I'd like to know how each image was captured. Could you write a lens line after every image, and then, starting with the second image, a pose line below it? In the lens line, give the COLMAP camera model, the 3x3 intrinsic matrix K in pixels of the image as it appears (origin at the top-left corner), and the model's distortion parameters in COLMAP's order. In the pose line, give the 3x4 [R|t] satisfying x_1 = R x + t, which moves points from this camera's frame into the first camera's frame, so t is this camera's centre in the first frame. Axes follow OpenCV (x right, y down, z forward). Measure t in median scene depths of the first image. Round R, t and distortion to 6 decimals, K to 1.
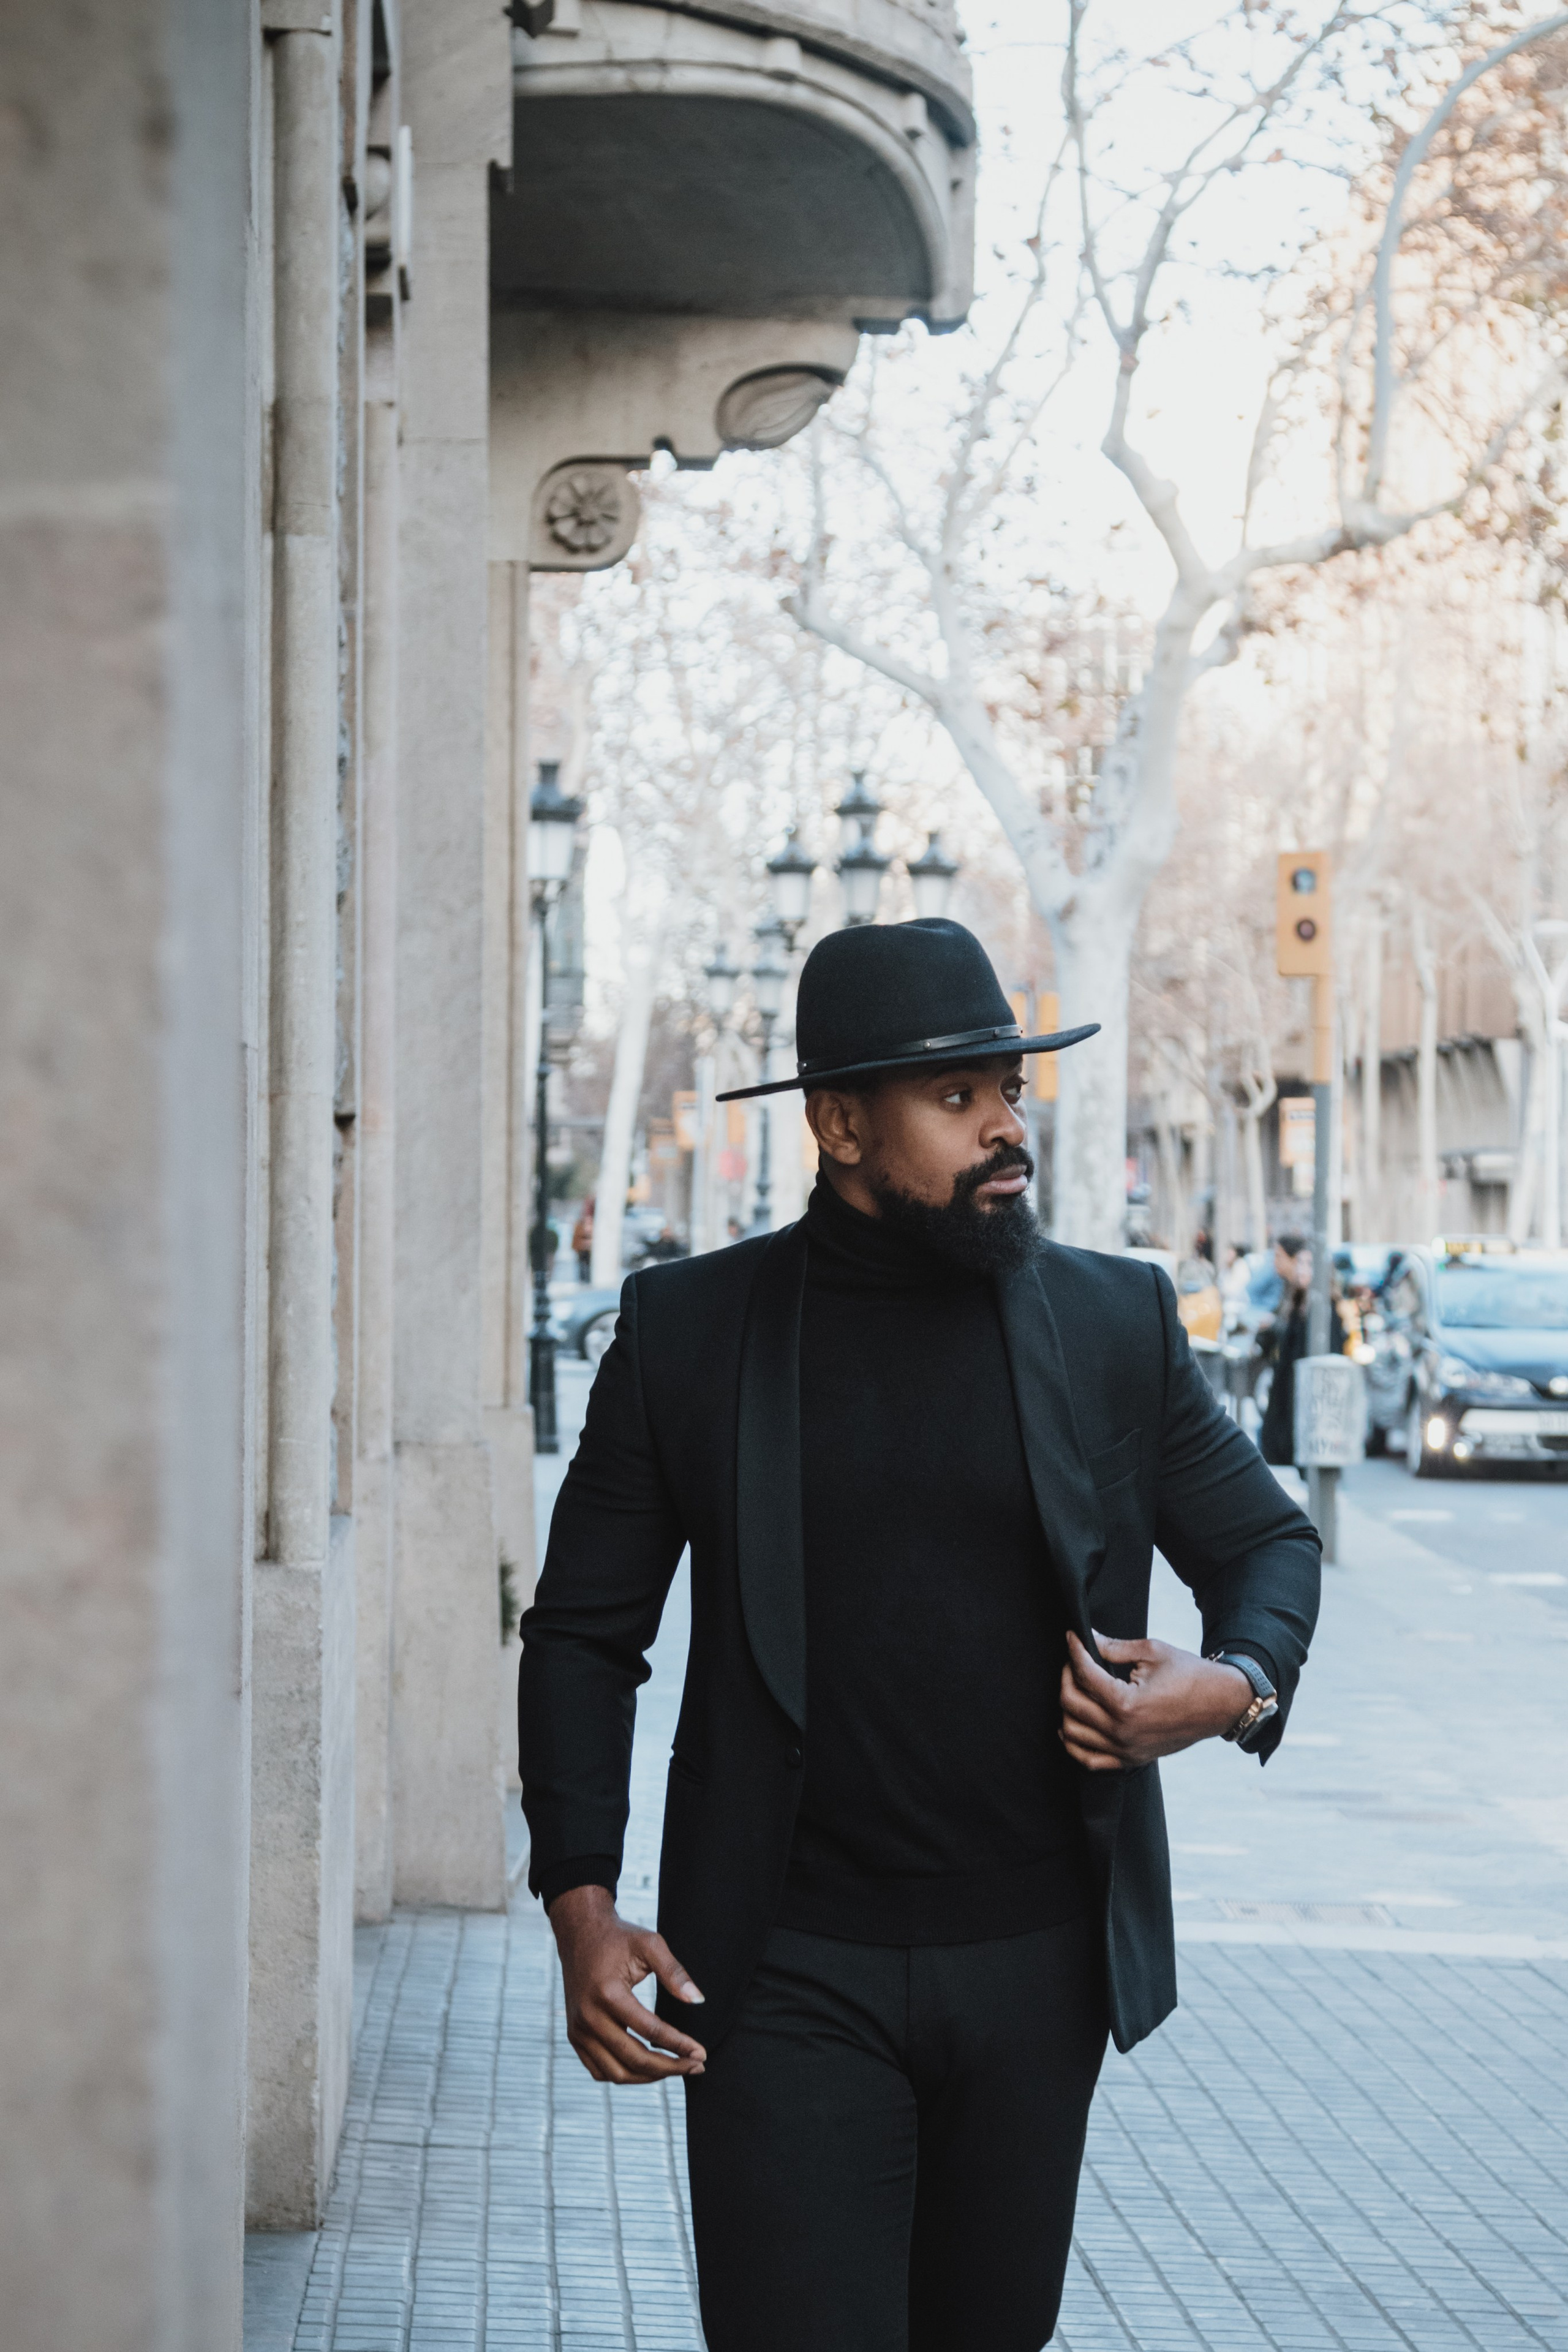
lens RADIAL K [[5337.2, 0, 784.0], [0, 5337.2, 1238.4], [0, 0, 1]] dist [0.186978, -0.071684]
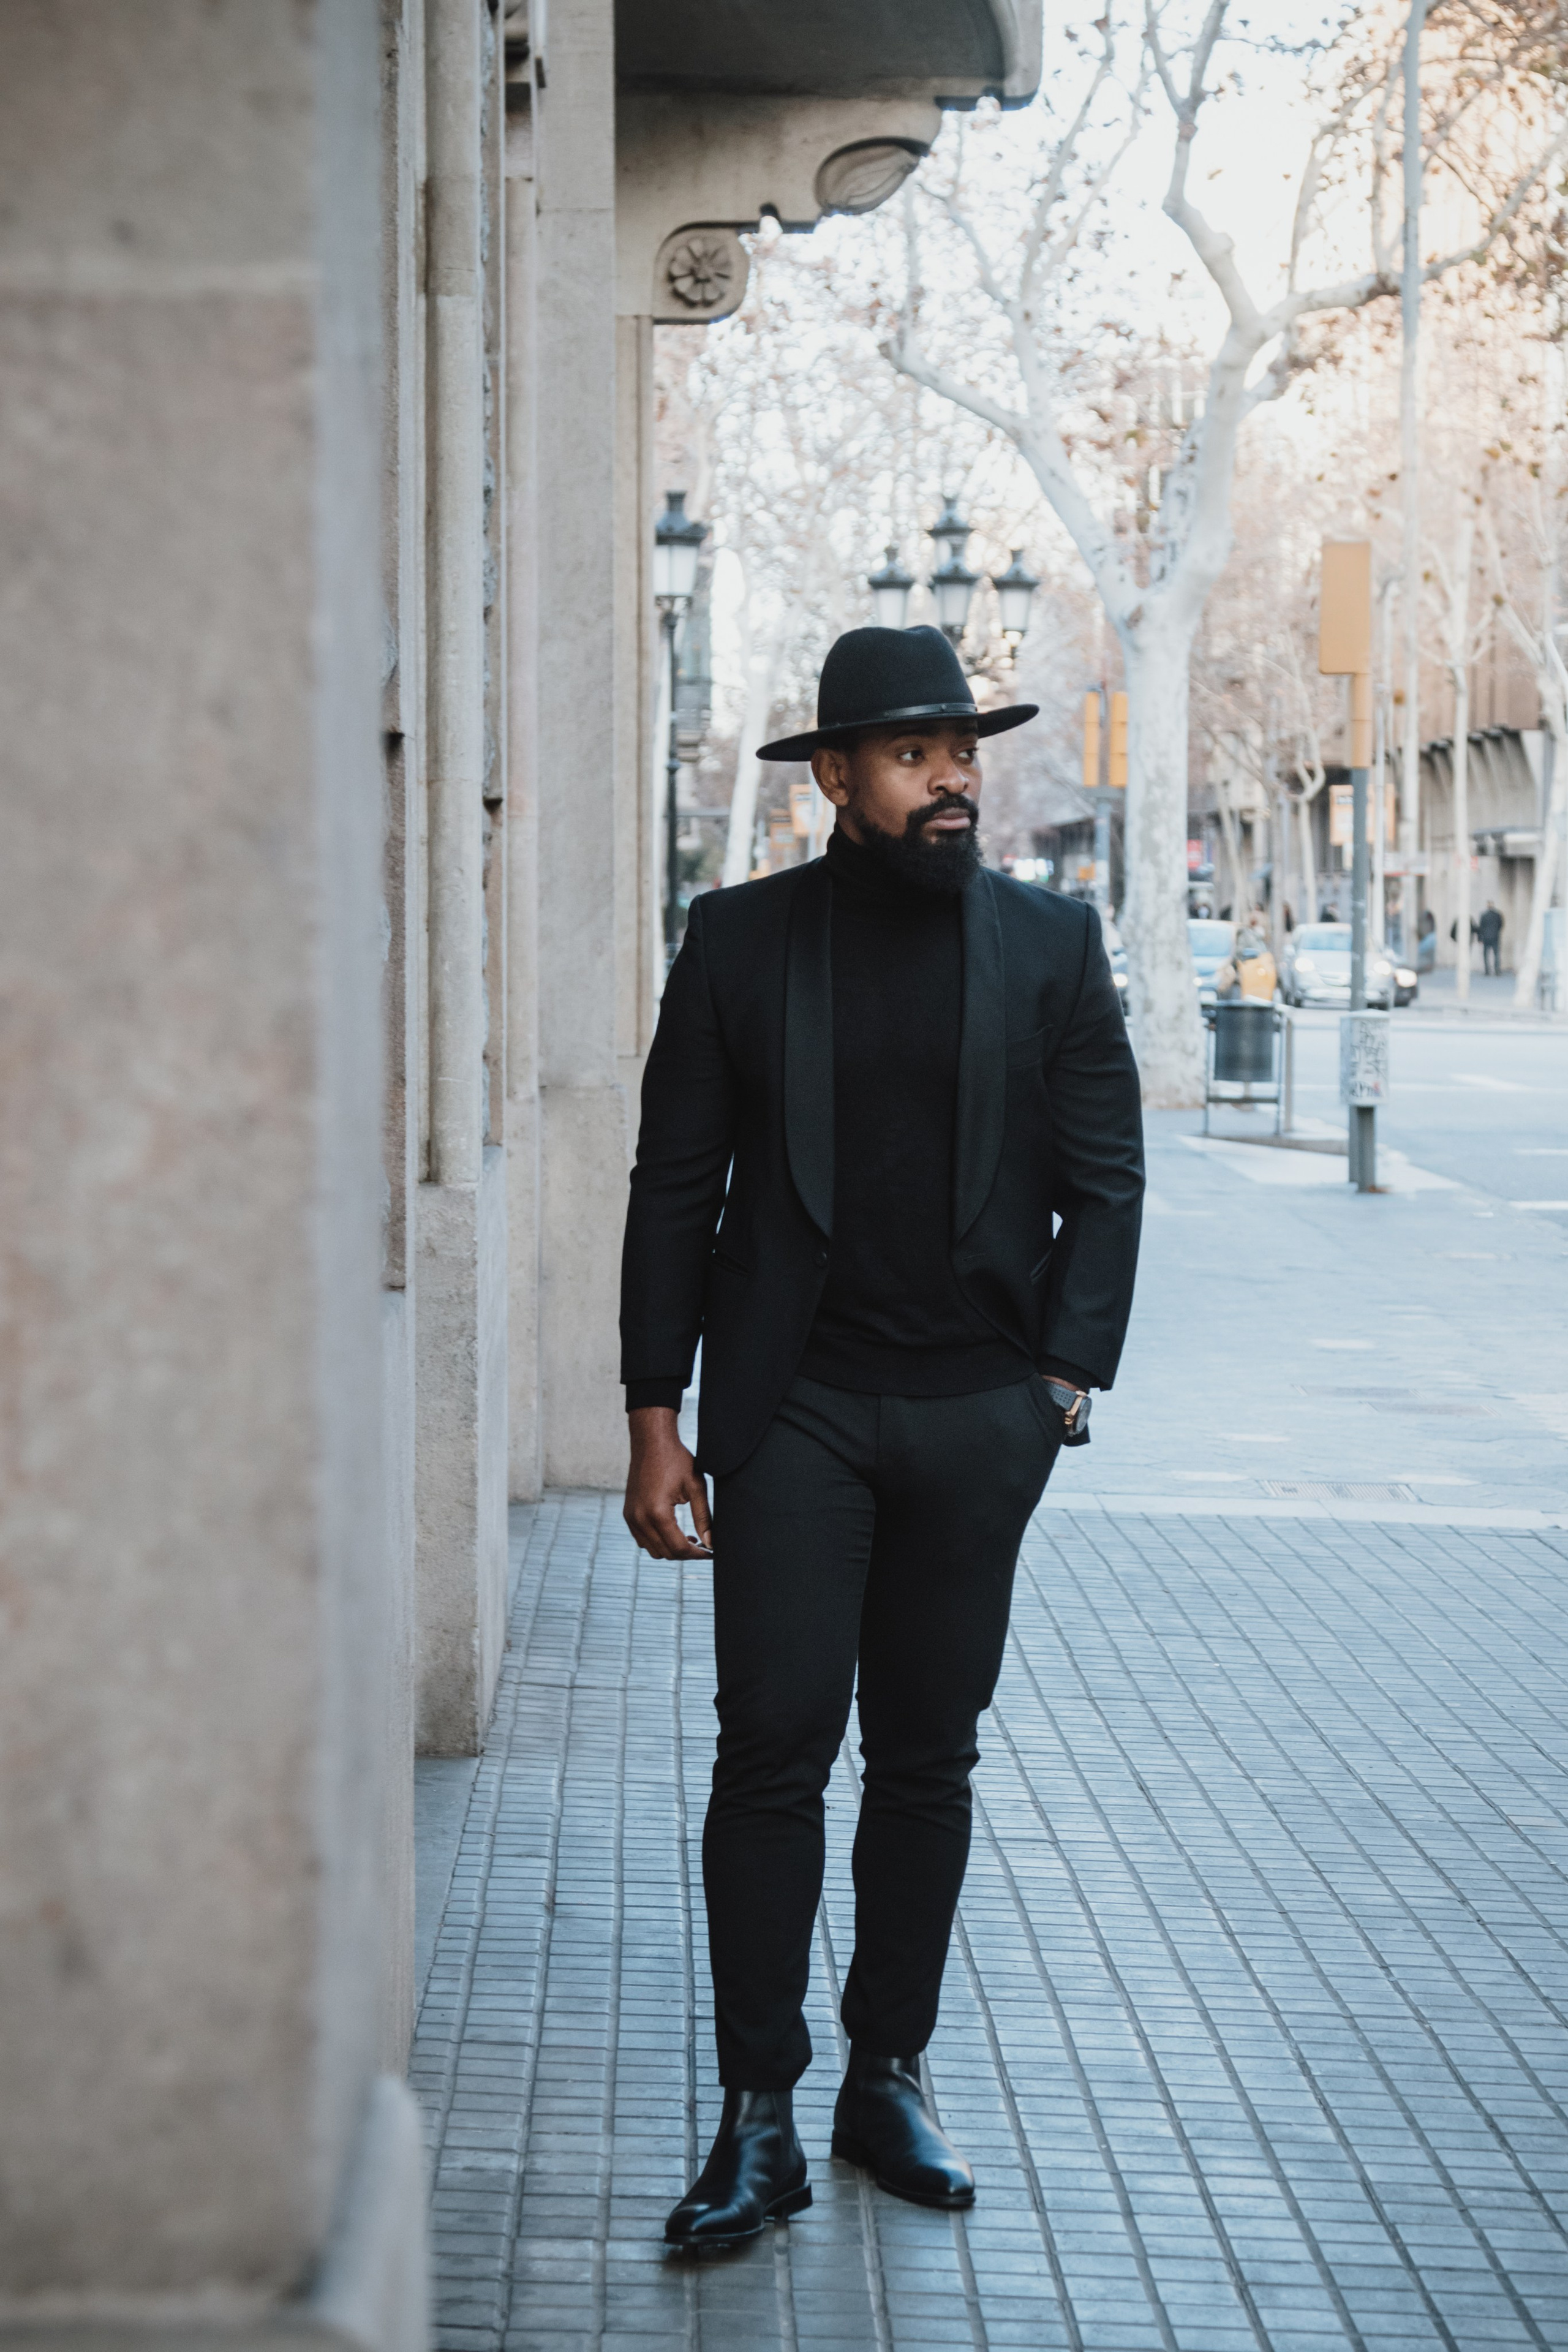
lens RADIAL K [[5375.5, 0, 784.8], [0, 5375.5, 1079.5], [0, 0, 1]] dist [0.225562, -0.352632]
pose [[0.999218, -0.007437, -0.038832, 0.024495], [0.008074, 0.999835, 0.016276, 0.018288], [0.038704, -0.016576, 0.999113, -0.154052]]
